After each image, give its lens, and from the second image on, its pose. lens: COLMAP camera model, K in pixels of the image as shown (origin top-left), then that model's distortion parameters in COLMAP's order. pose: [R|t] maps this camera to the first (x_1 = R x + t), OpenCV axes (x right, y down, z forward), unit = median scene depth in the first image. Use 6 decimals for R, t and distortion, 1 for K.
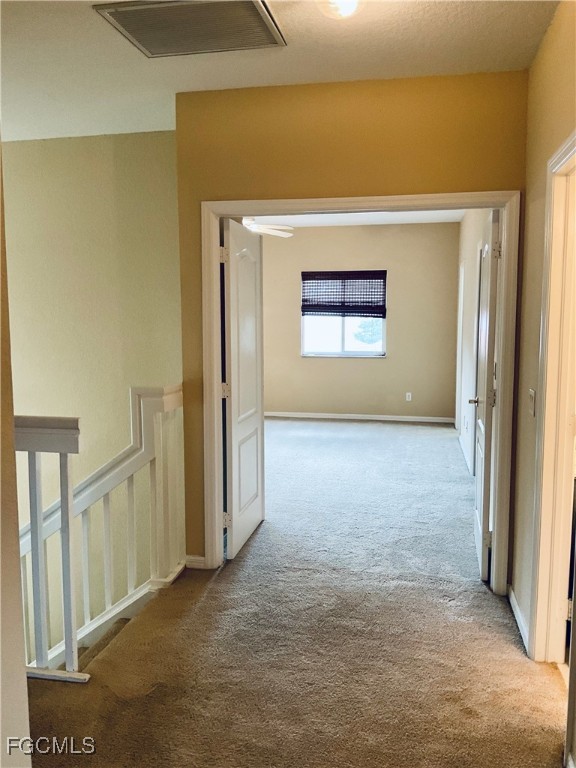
lens RADIAL K [[657.8, 0, 287.2], [0, 657.8, 383.5], [0, 0, 1]] dist [-0.092829, -0.007162]
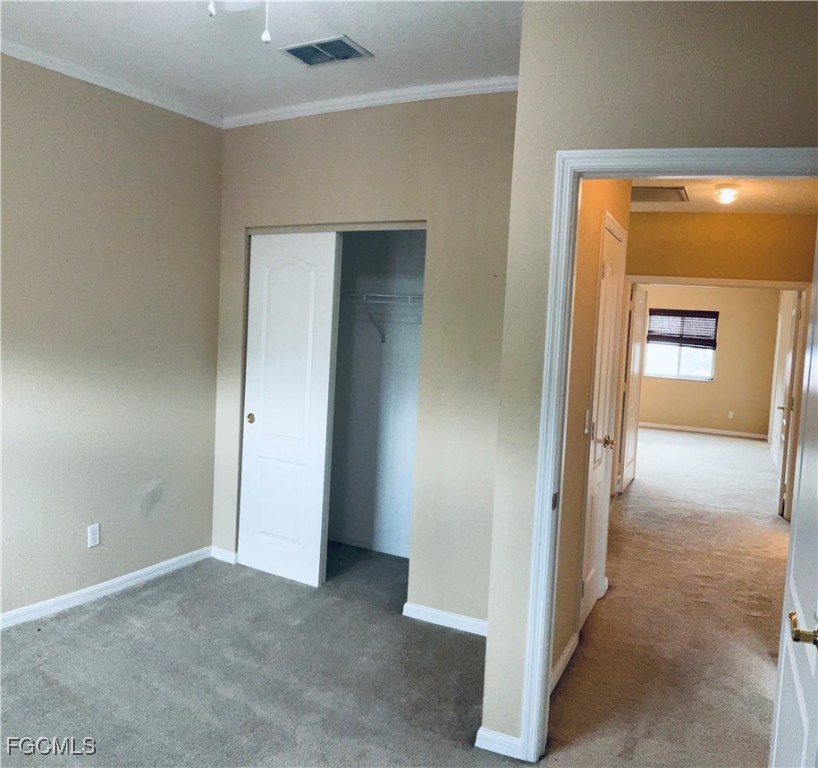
lens RADIAL K [[769.9, 0, 408.6], [0, 769.9, 381.9], [0, 0, 1]] dist [-0.149577, 0.000000]
pose [[0.976722, 0.070680, -0.202530, -0.158540], [-0.079036, 0.996310, -0.033466, 0.067527], [0.199417, 0.048694, 0.978704, -0.629811]]
